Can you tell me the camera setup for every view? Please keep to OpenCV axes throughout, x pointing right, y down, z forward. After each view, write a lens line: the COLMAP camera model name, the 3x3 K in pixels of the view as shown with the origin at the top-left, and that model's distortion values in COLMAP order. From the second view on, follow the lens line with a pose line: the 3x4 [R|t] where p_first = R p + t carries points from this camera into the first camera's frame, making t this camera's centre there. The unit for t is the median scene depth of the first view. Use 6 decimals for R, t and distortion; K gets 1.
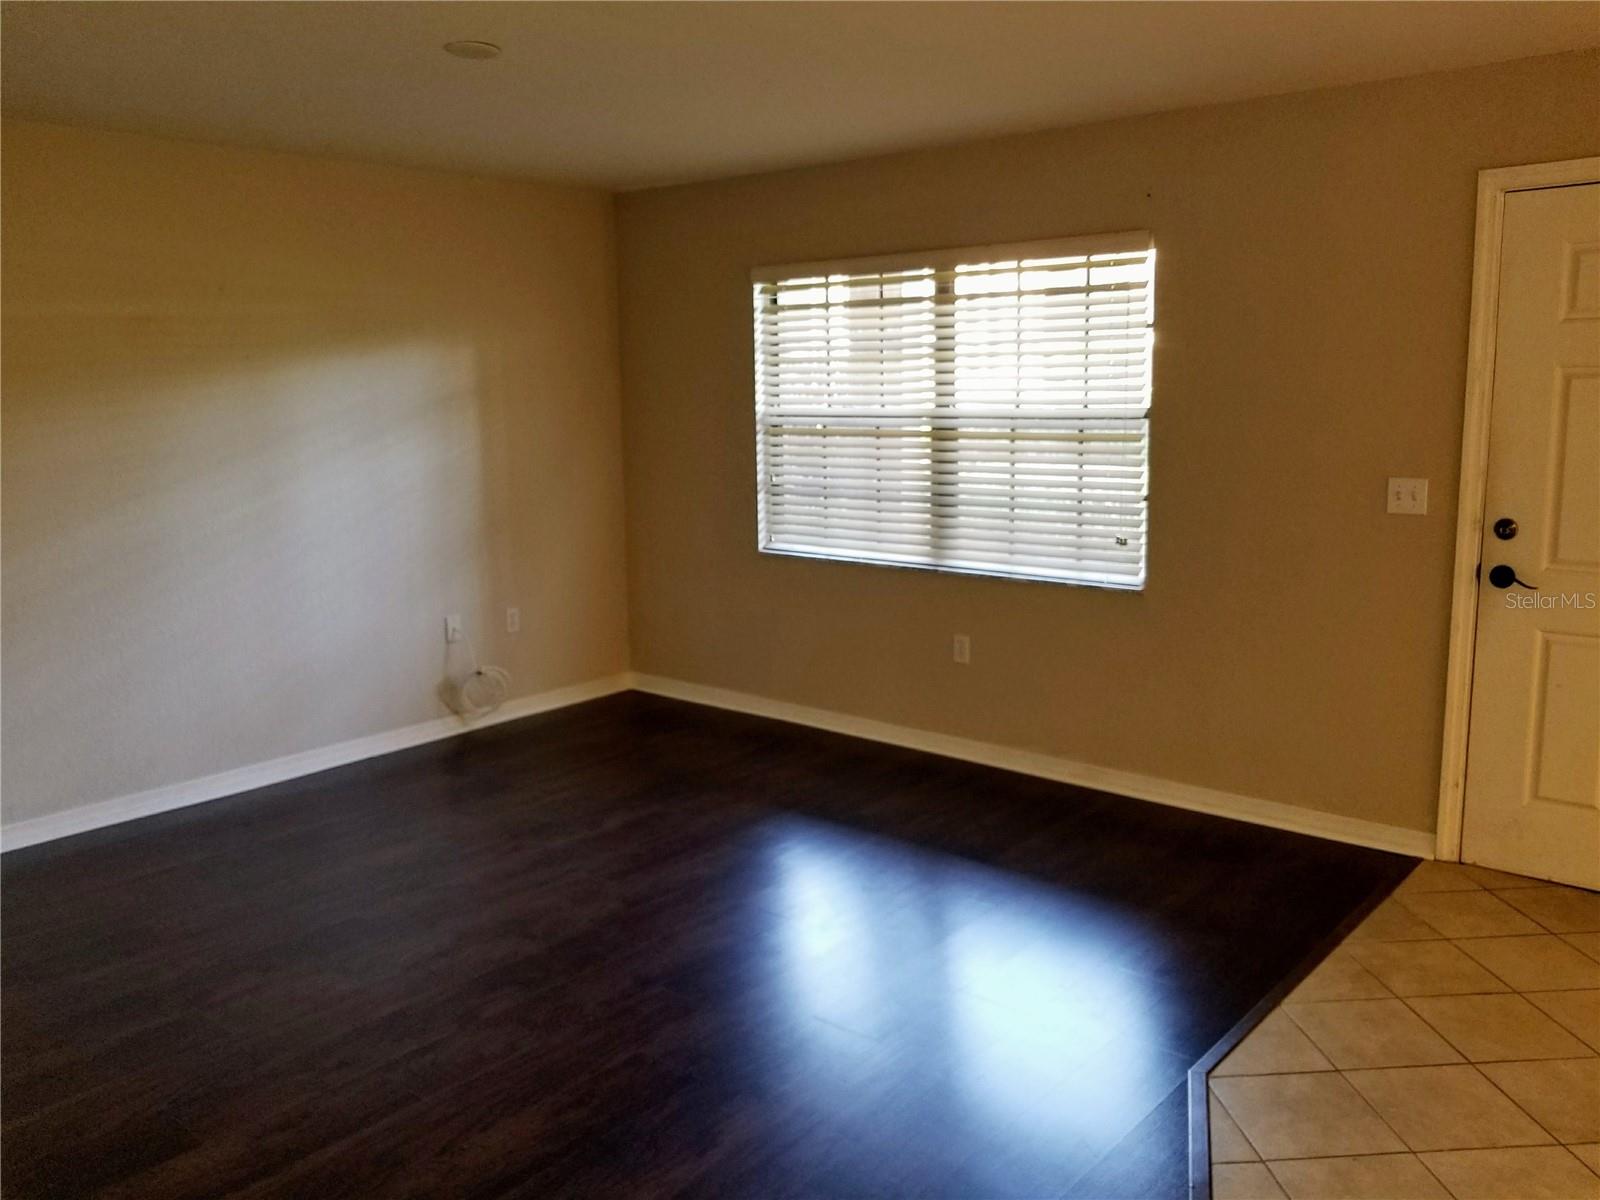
lens RADIAL K [[1266.1, 0, 796.8], [0, 1266.1, 525.9], [0, 0, 1]] dist [0.006094, -0.069384]
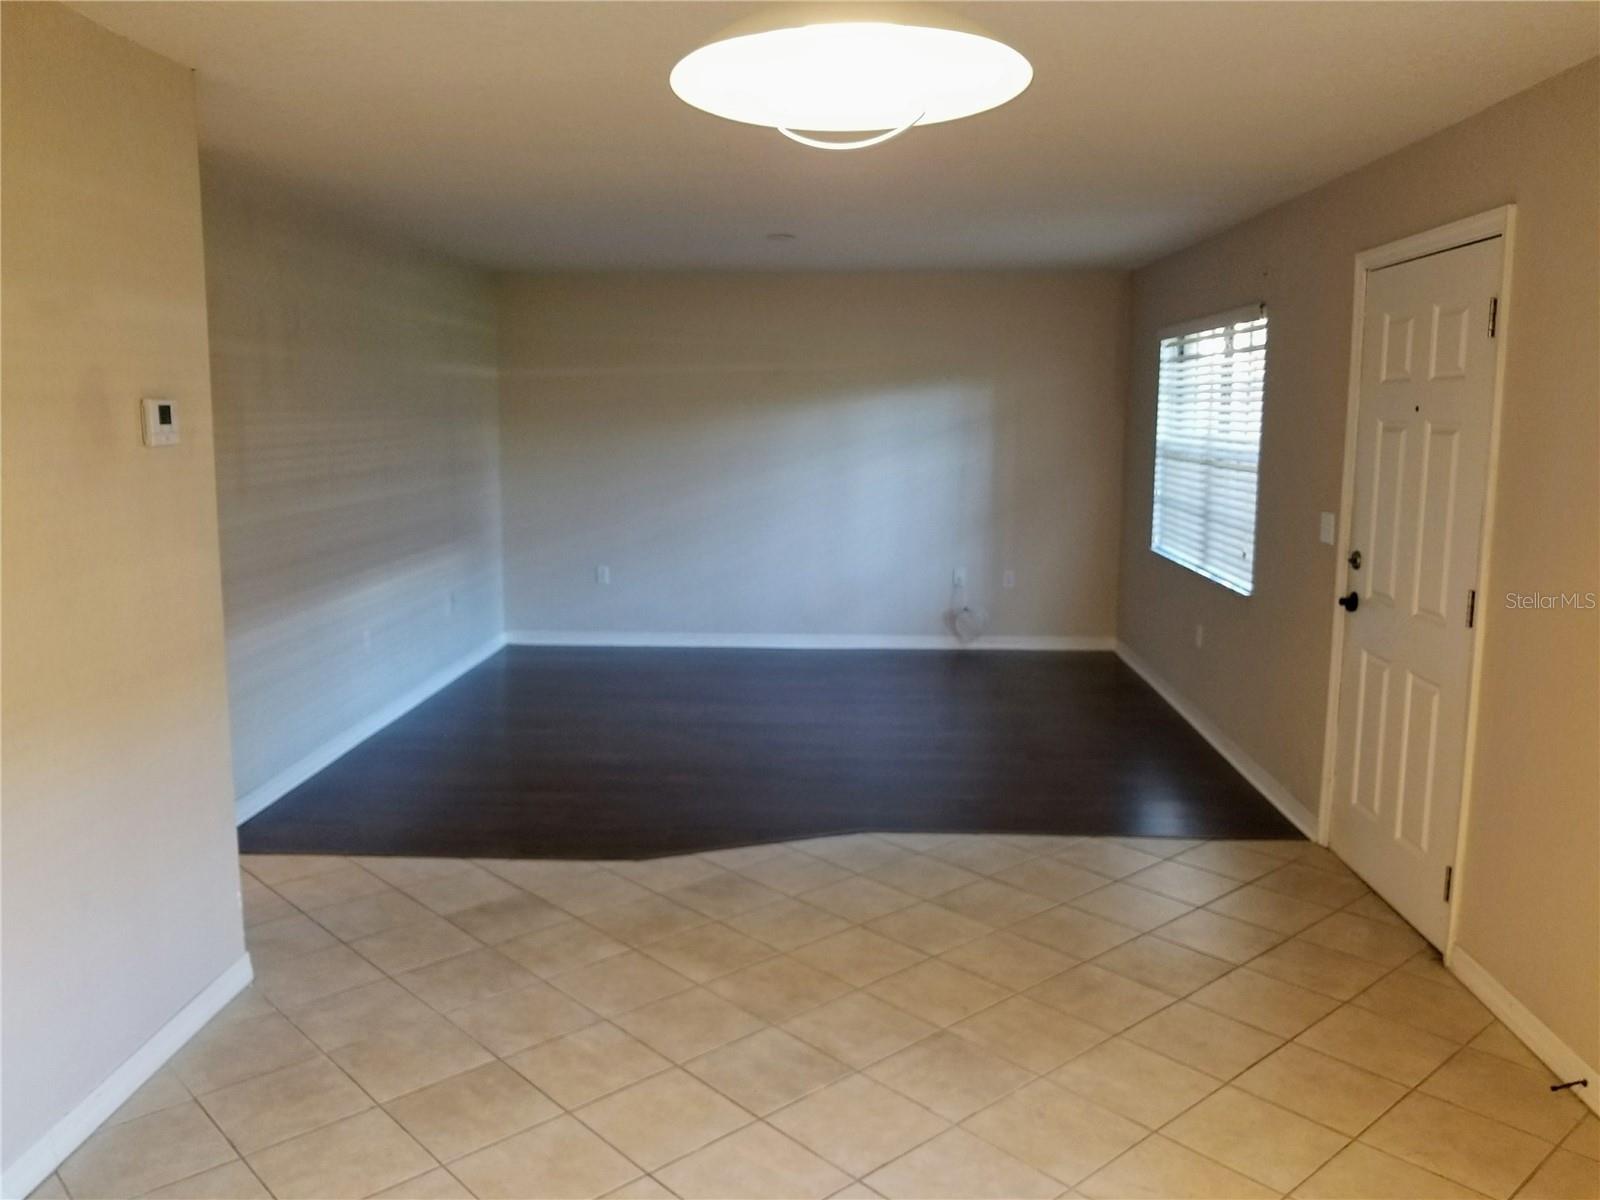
lens RADIAL K [[1255.7, 0, 780.0], [0, 1255.7, 589.5], [0, 0, 1]] dist [0.001755, -0.002622]
pose [[0.616422, 0.133577, -0.776003, 0.745879], [-0.101312, 0.990769, 0.090067, -0.016328], [0.780871, 0.023099, 0.624265, -0.086670]]
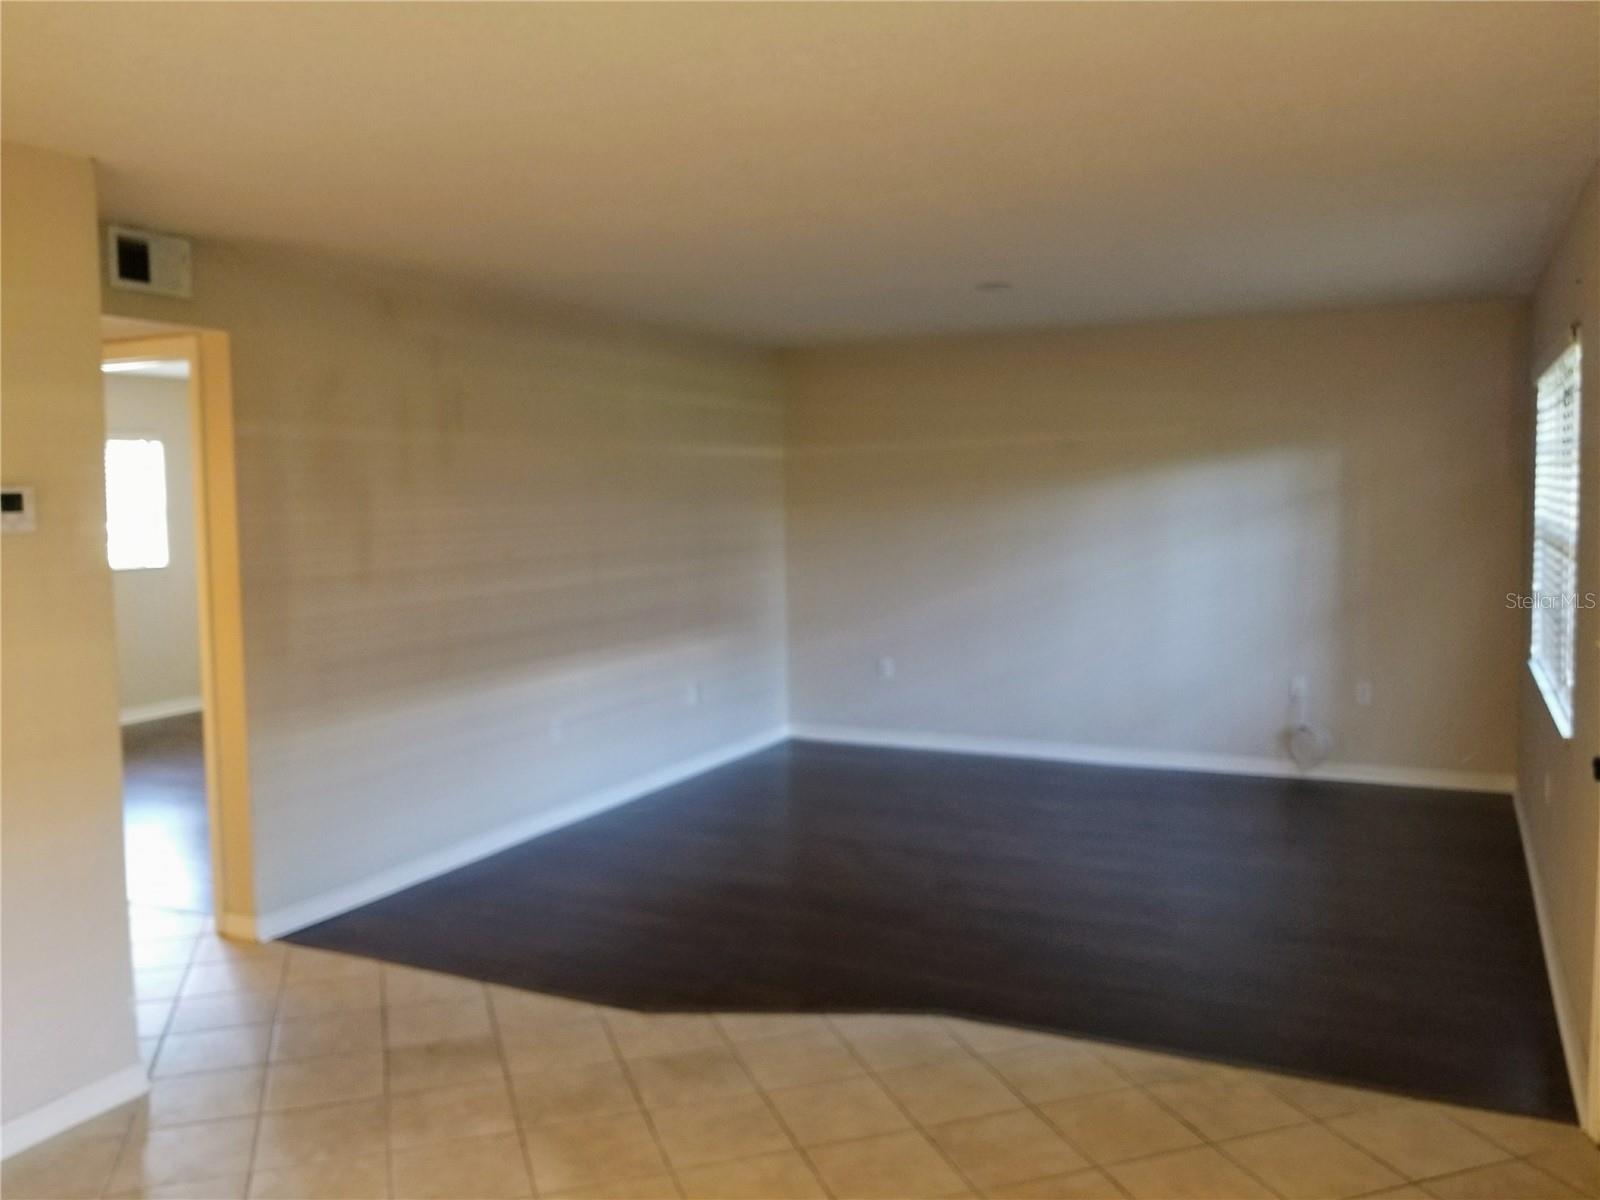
lens RADIAL K [[1271.2, 0, 796.3], [0, 1271.2, 581.3], [0, 0, 1]] dist [-0.014046, -0.010276]
pose [[0.253177, 0.083655, -0.963796, 0.758525], [-0.096028, 0.993507, 0.061008, -0.047012], [0.962642, 0.077105, 0.259566, 0.221182]]
